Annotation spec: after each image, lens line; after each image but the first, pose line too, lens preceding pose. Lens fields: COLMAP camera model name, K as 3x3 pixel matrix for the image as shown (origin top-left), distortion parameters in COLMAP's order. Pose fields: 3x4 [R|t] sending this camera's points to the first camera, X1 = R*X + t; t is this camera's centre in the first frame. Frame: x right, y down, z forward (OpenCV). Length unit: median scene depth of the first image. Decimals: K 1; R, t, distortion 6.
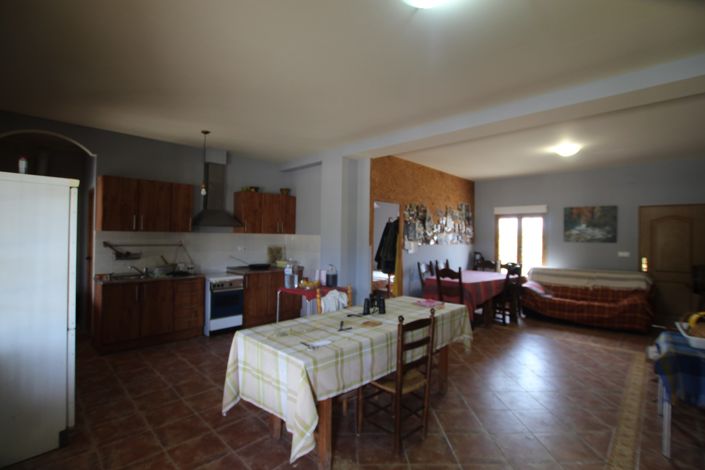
lens RADIAL K [[324.9, 0, 352.5], [0, 324.9, 235.0], [0, 0, 1]] dist [-0.026327, 0.000507]
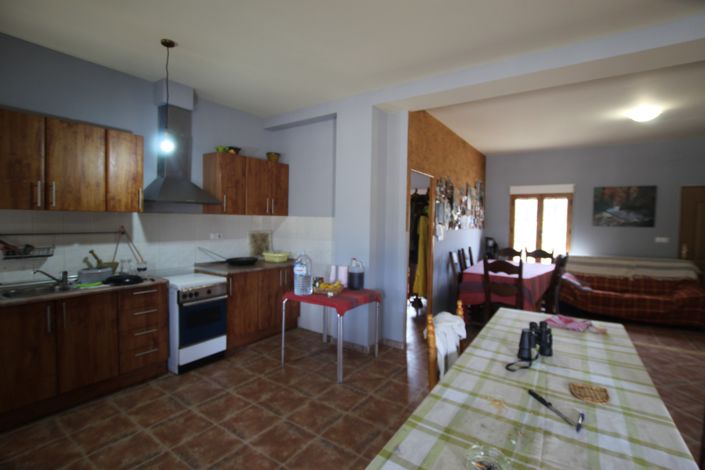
lens RADIAL K [[330.1, 0, 352.5], [0, 330.1, 235.0], [0, 0, 1]] dist [-0.031920, 0.006566]
pose [[0.985425, -0.006101, 0.170000, -0.175235], [-0.002593, 0.998702, 0.050873, 0.002298], [-0.170090, -0.050572, 0.984130, 0.261662]]
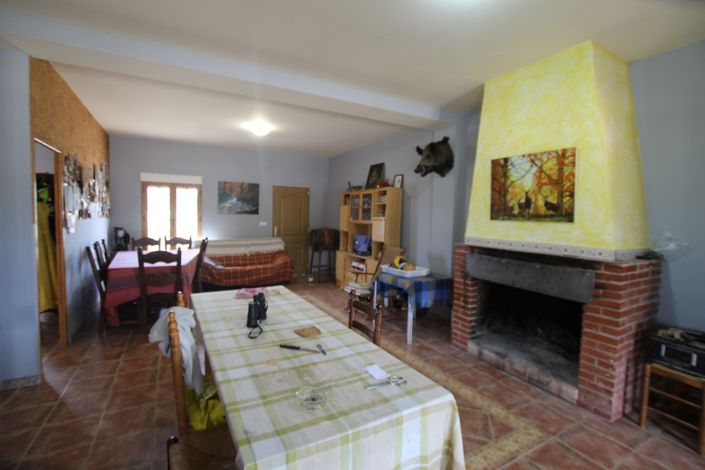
lens RADIAL K [[324.9, 0, 352.5], [0, 324.9, 235.0], [0, 0, 1]] dist [-0.026327, 0.000507]
pose [[0.288269, -0.066269, 0.955253, -0.265902], [-0.020570, 0.996944, 0.075368, 0.001108], [-0.957328, -0.041376, 0.286025, 0.318539]]
